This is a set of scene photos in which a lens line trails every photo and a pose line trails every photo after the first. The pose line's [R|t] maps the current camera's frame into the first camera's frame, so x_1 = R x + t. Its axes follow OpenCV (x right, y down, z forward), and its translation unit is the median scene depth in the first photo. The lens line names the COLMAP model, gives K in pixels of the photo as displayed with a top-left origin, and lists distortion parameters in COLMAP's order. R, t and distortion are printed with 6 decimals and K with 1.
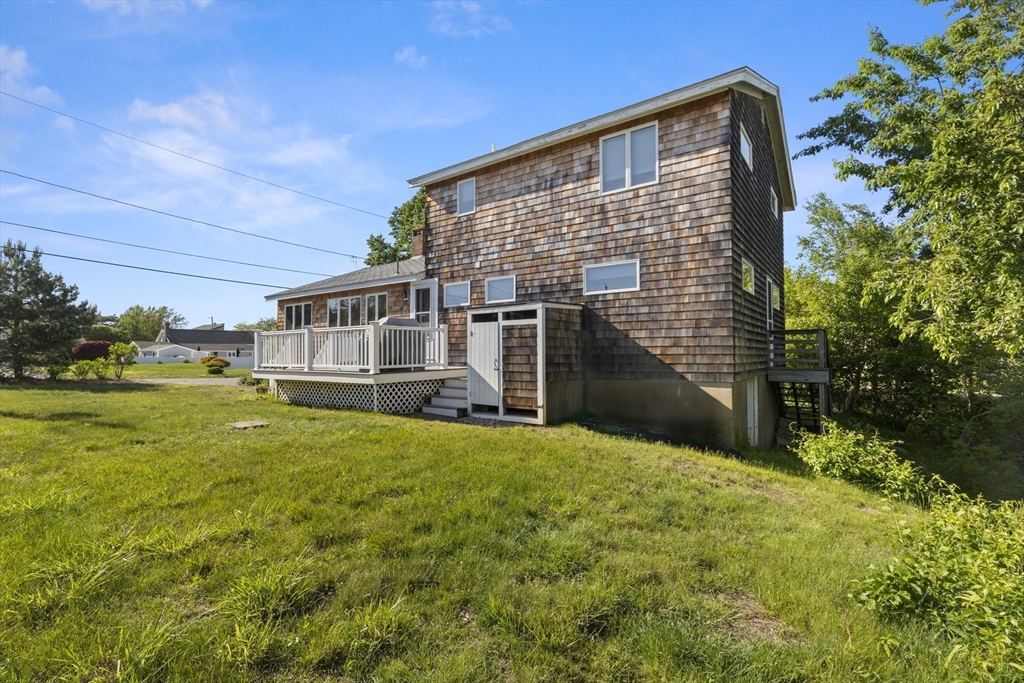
lens RADIAL K [[461.8, 0, 511.6], [0, 461.8, 344.1], [0, 0, 1]] dist [0.002393, -0.000494]
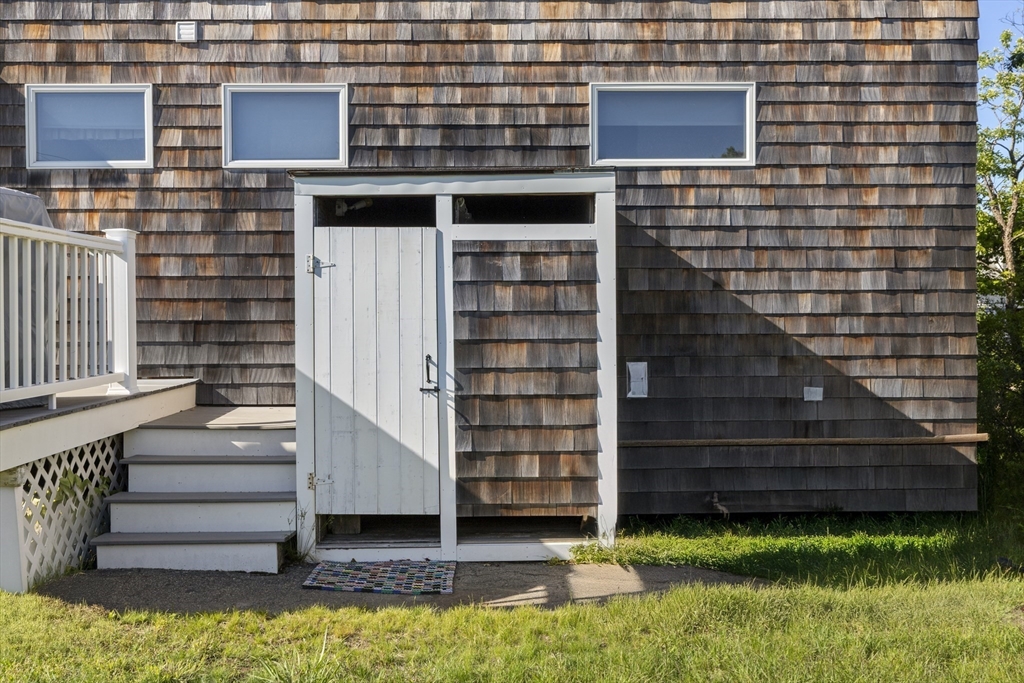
lens RADIAL K [[988.1, 0, 512.1], [0, 988.1, 341.3], [0, 0, 1]] dist [0.004602, 0.000000]
pose [[0.793420, -0.011475, 0.608566, -0.371082], [-0.008471, 0.999517, 0.029892, 0.004505], [-0.608615, -0.028872, 0.792940, 0.471784]]
